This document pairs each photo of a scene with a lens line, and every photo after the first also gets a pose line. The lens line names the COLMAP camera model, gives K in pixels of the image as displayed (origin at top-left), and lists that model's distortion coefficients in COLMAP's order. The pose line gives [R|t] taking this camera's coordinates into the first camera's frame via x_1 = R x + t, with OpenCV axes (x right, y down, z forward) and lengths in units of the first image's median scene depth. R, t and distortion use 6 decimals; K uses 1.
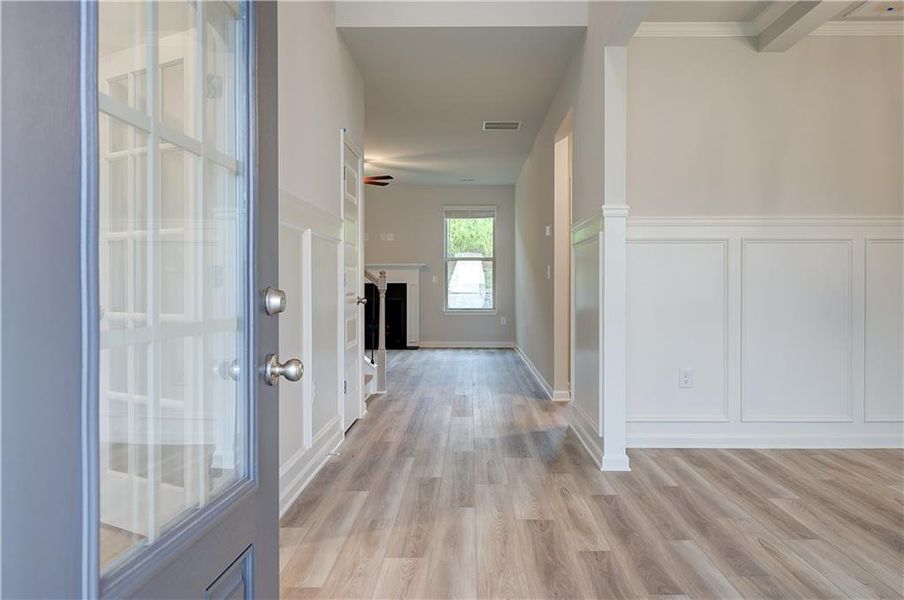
lens RADIAL K [[830.5, 0, 452.0], [0, 830.5, 300.0], [0, 0, 1]] dist [-0.002792, -0.003701]
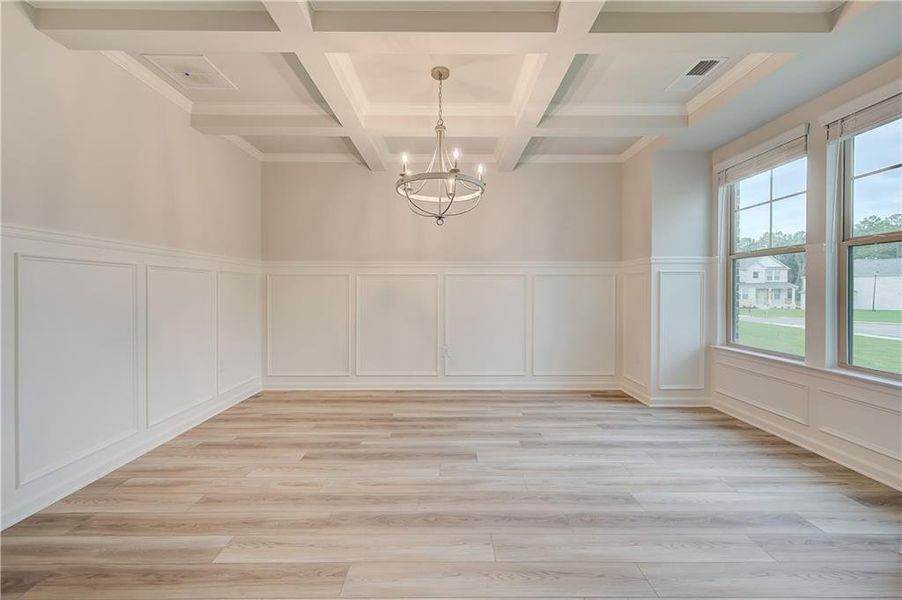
lens RADIAL K [[367.4, 0, 449.8], [0, 367.4, 291.1], [0, 0, 1]] dist [0.000459, -0.000170]
pose [[-0.029475, -0.002995, 0.999561, -0.012330], [0.015017, 0.999881, 0.003438, -0.044690], [-0.999453, 0.015111, -0.029426, 0.792186]]
